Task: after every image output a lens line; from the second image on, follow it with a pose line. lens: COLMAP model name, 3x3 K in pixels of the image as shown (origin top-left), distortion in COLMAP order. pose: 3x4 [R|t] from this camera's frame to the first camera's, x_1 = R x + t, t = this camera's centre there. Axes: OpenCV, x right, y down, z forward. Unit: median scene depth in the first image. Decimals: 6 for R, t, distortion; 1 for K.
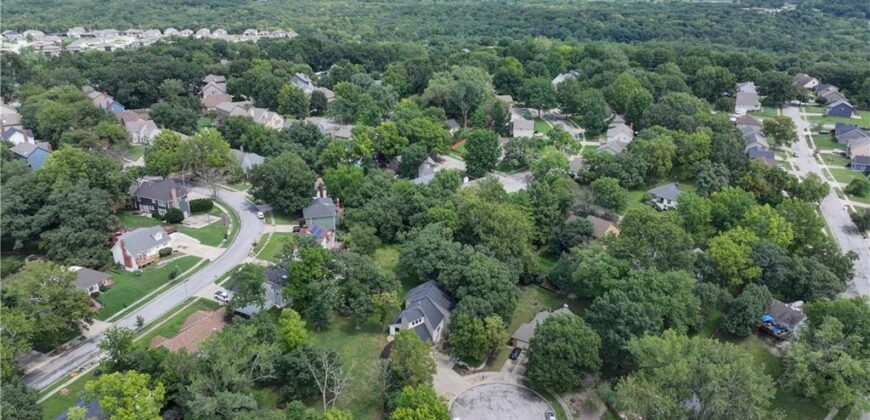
lens RADIAL K [[606.6, 0, 433.9], [0, 606.6, 214.0], [0, 0, 1]] dist [-0.001571, 0.013291]
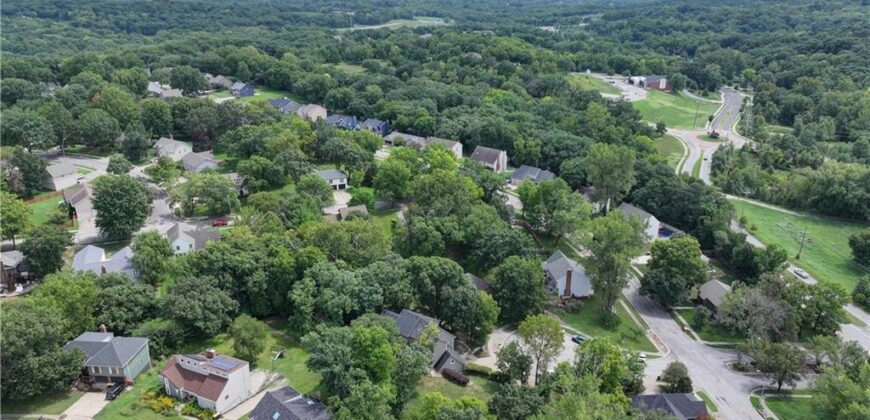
lens RADIAL K [[606.6, 0, 431.0], [0, 606.6, 211.5], [0, 0, 1]] dist [-0.001571, 0.013291]
pose [[0.319147, -0.335941, 0.886165, -0.569099], [0.337874, 0.913953, 0.224792, -0.161011], [-0.885430, 0.227670, 0.405191, 0.408555]]
